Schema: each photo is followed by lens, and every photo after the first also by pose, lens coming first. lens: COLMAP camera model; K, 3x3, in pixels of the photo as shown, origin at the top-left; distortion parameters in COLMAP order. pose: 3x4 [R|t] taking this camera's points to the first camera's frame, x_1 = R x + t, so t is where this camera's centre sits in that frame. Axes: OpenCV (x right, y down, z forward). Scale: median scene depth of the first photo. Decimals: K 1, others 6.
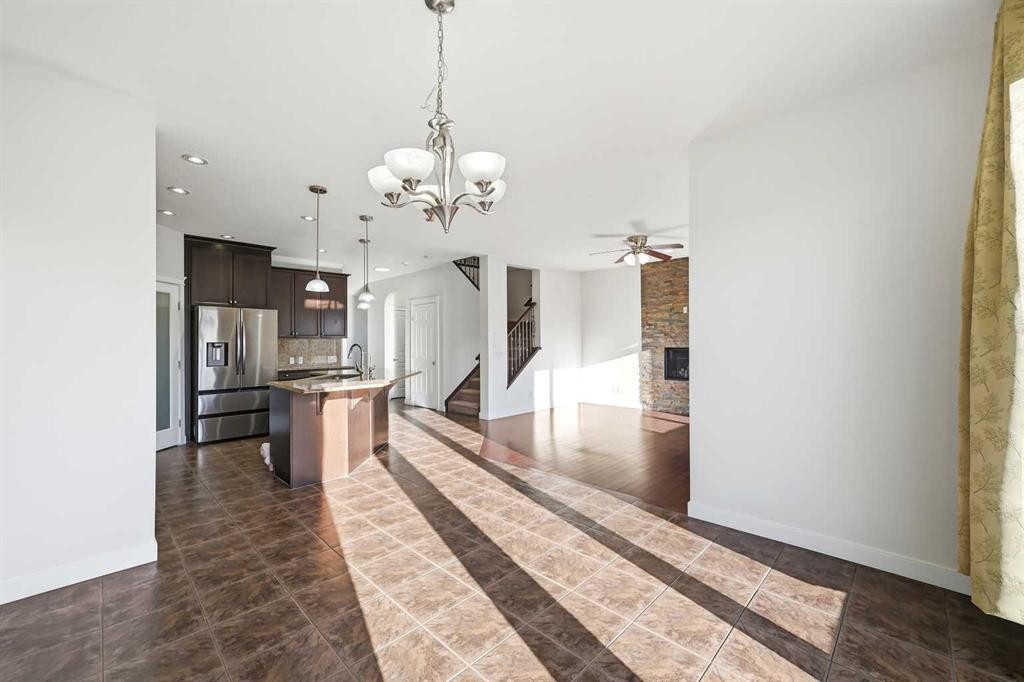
lens RADIAL K [[409.4, 0, 514.1], [0, 409.4, 340.4], [0, 0, 1]] dist [-0.002002, -0.000098]
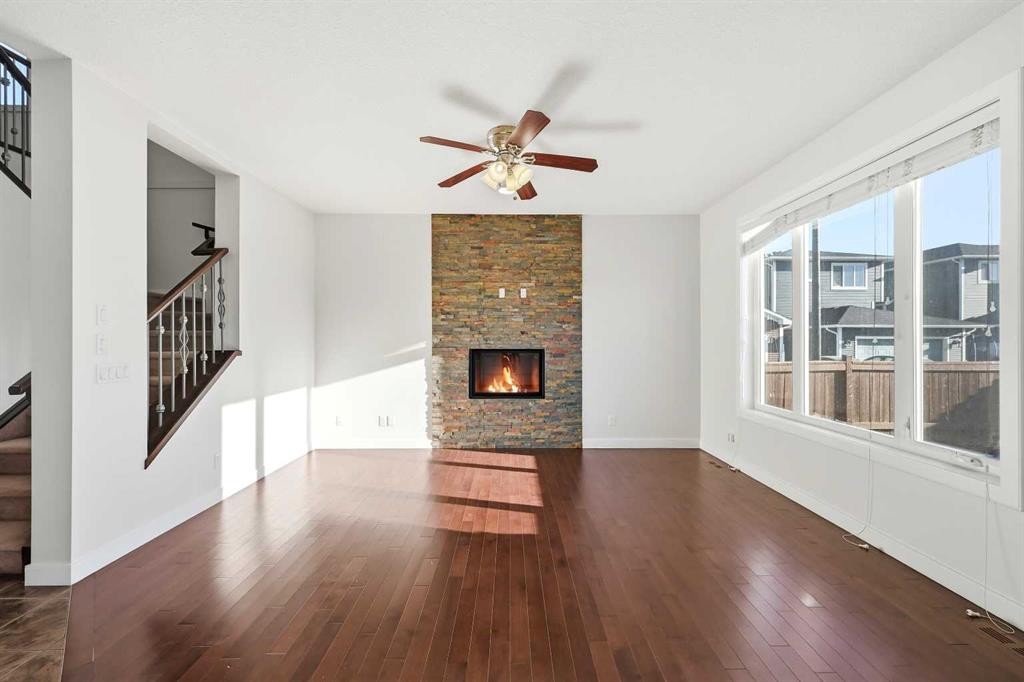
lens RADIAL K [[409.4, 0, 509.8], [0, 409.4, 338.6], [0, 0, 1]] dist [-0.002002, -0.000098]
pose [[0.708078, 0.011539, 0.706040, -0.042802], [-0.002696, 0.999903, -0.013638, 0.009374], [-0.706129, 0.007753, 0.708040, 0.486267]]
